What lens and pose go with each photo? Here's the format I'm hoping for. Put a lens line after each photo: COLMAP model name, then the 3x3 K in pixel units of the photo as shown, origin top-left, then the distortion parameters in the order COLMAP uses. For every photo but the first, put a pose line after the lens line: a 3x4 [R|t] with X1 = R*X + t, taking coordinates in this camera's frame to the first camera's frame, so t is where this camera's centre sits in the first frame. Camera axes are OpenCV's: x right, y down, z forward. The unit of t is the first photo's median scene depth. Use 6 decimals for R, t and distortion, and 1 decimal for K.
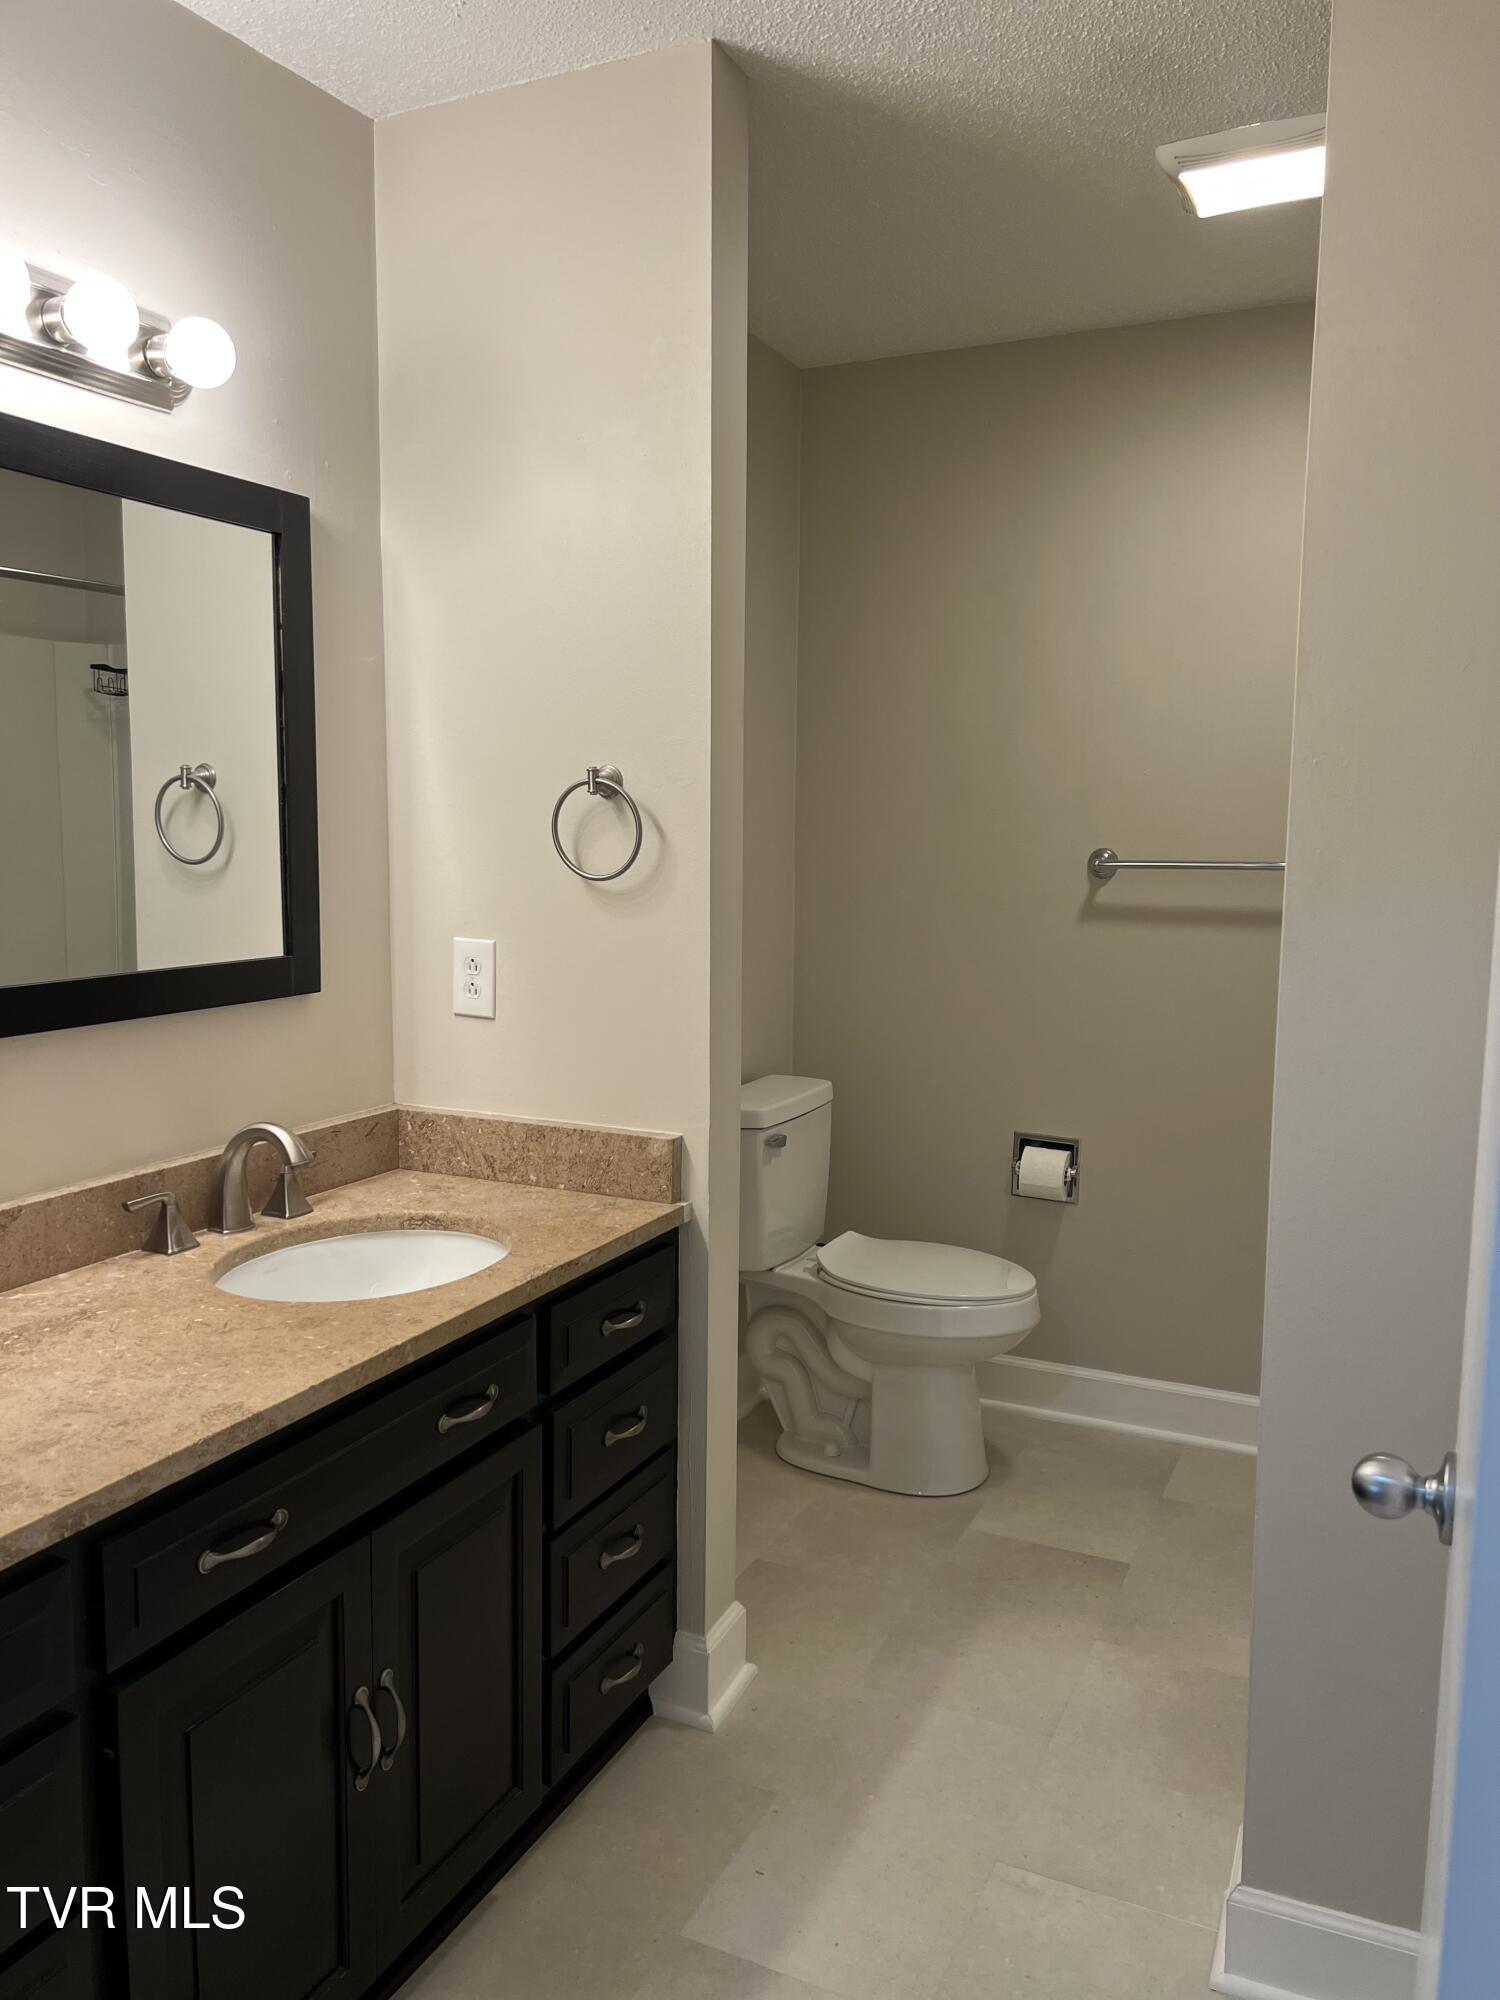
lens RADIAL K [[1493.1, 0, 744.4], [0, 1493.1, 999.4], [0, 0, 1]] dist [0.096930, -0.154987]
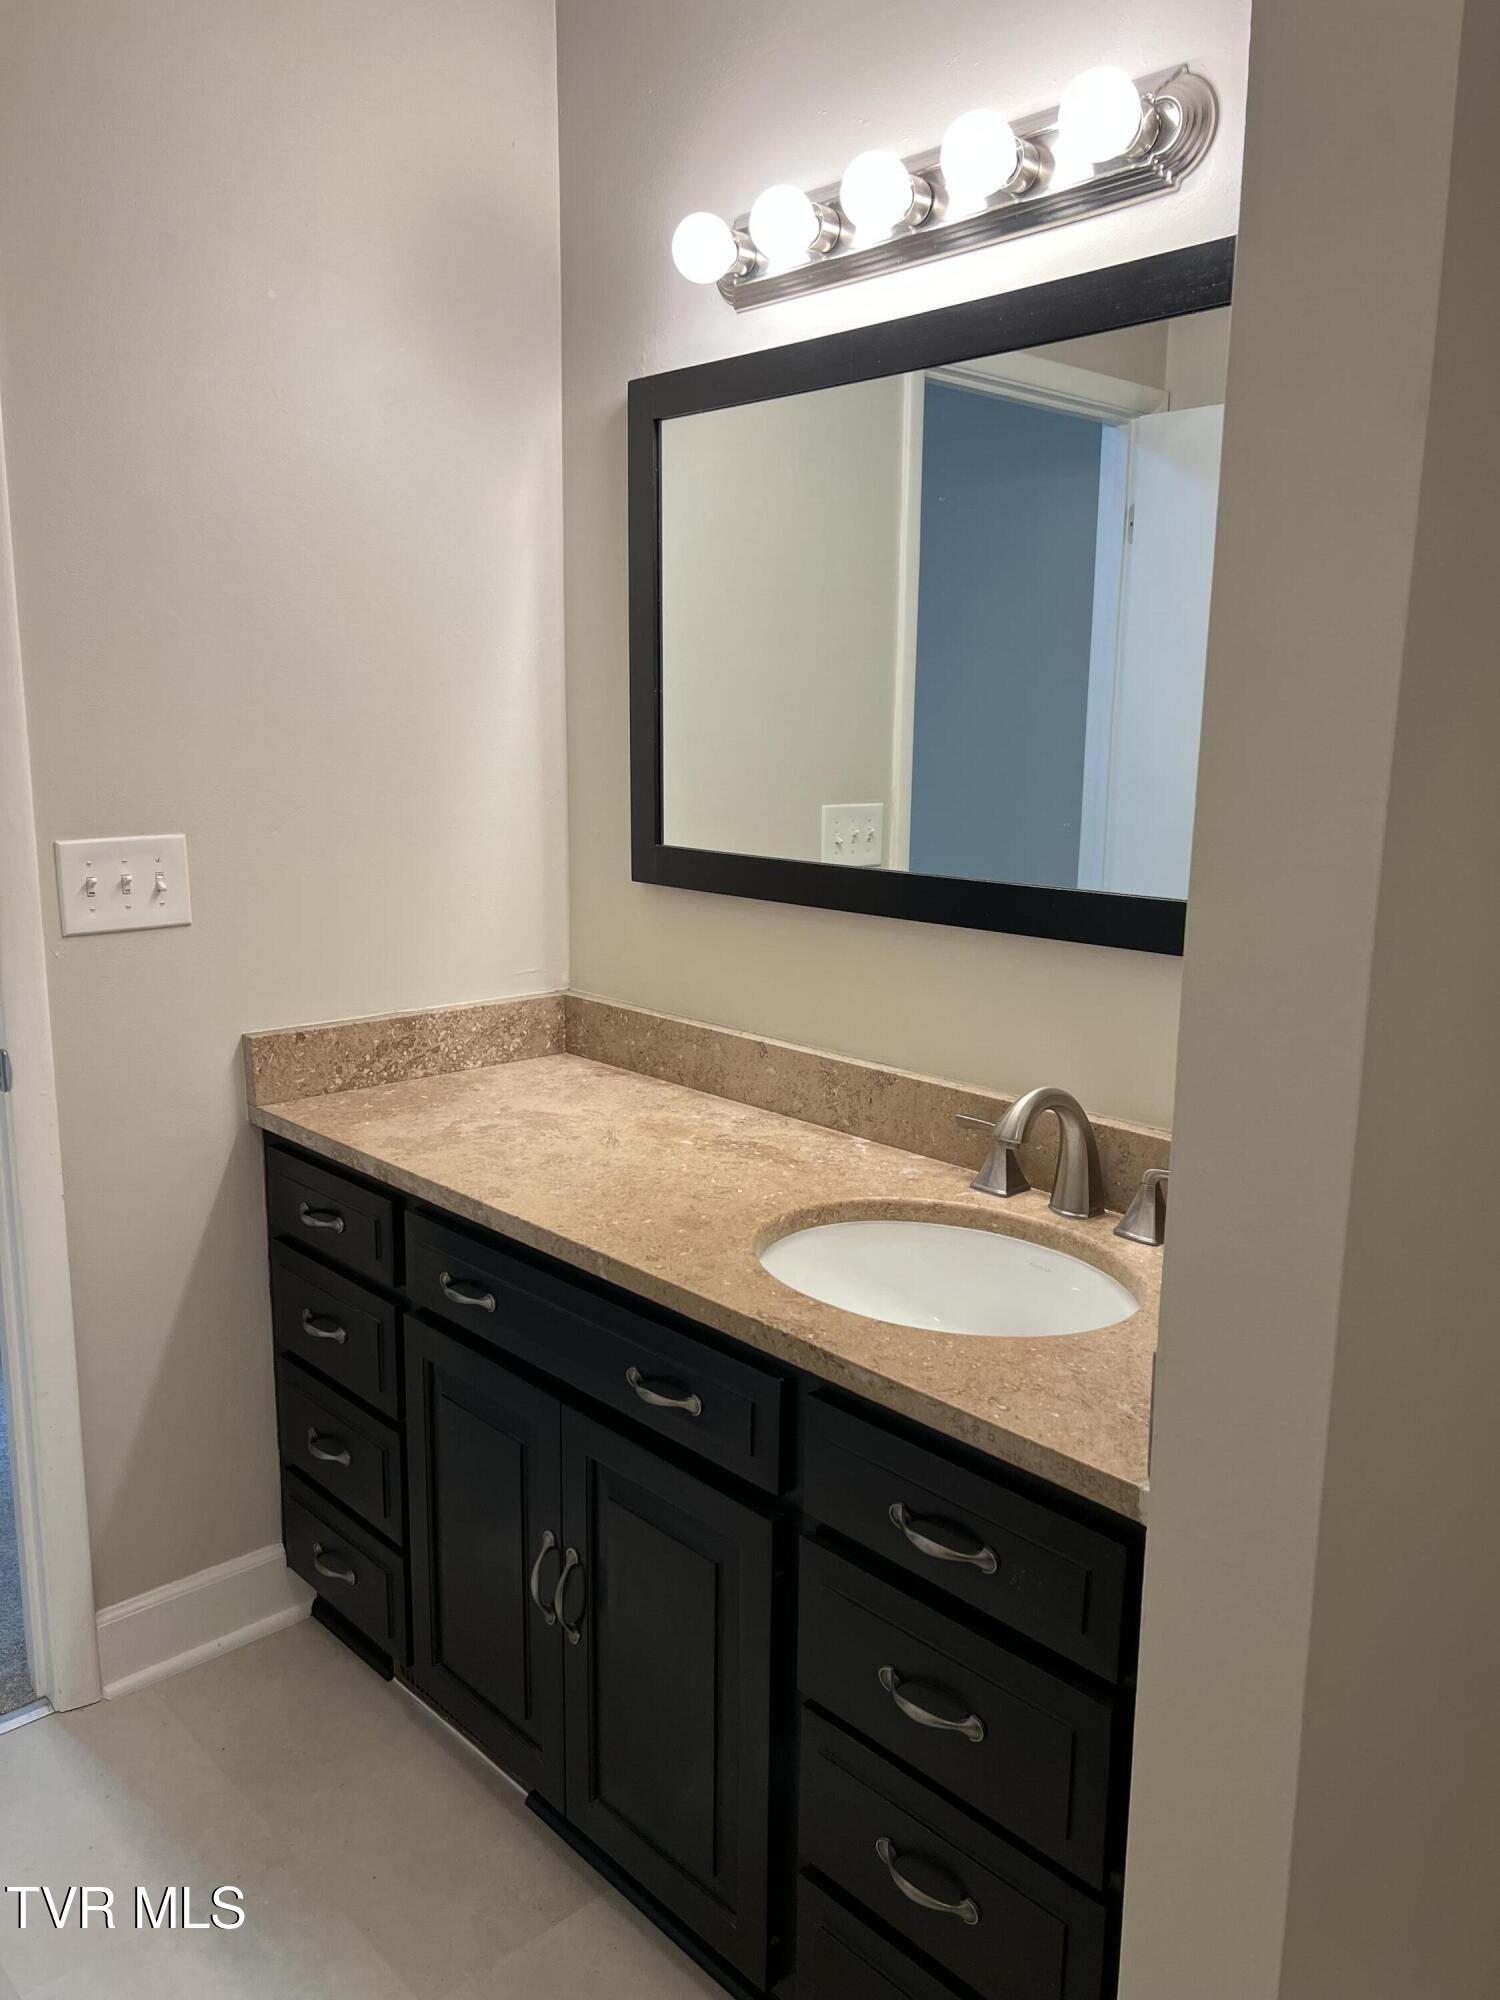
lens RADIAL K [[1493.1, 0, 744.4], [0, 1493.1, 999.4], [0, 0, 1]] dist [0.096930, -0.154987]
pose [[-0.363993, 0.156377, -0.918181, 0.573633], [-0.126330, 0.968406, 0.215012, -0.141668], [0.922795, 0.194256, -0.332738, 1.325033]]
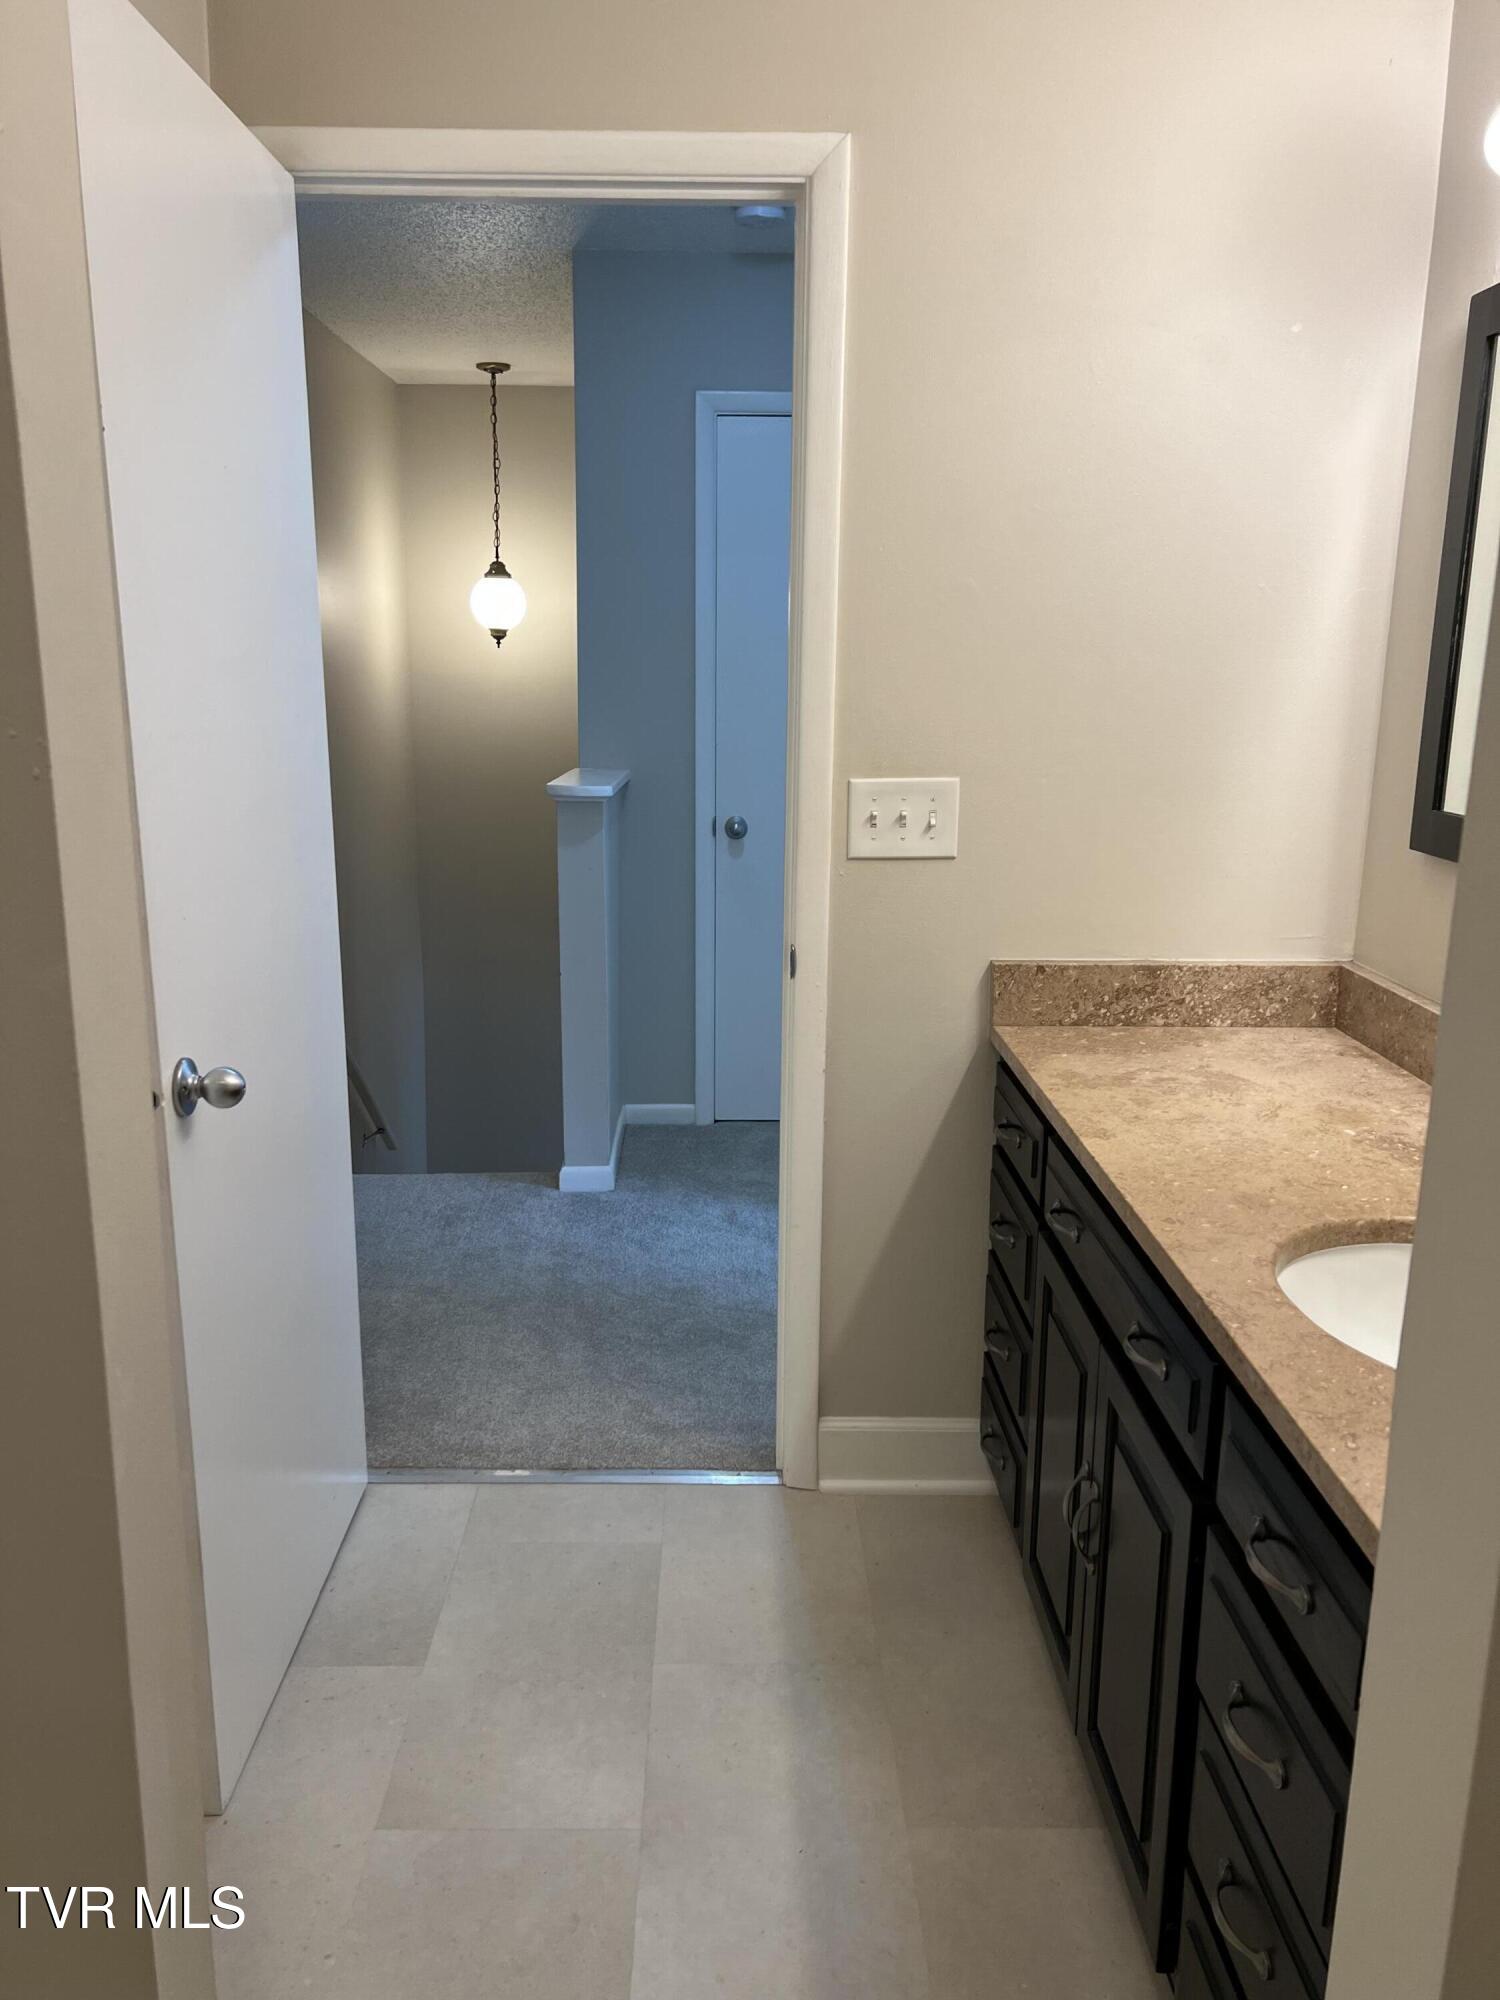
lens RADIAL K [[1493.1, 0, 744.4], [0, 1493.1, 999.4], [0, 0, 1]] dist [0.096930, -0.154987]
pose [[-0.895147, 0.080608, -0.438423, 0.398337], [-0.070176, 0.945769, 0.317169, -0.182027], [0.440213, 0.314680, -0.840945, 1.608780]]
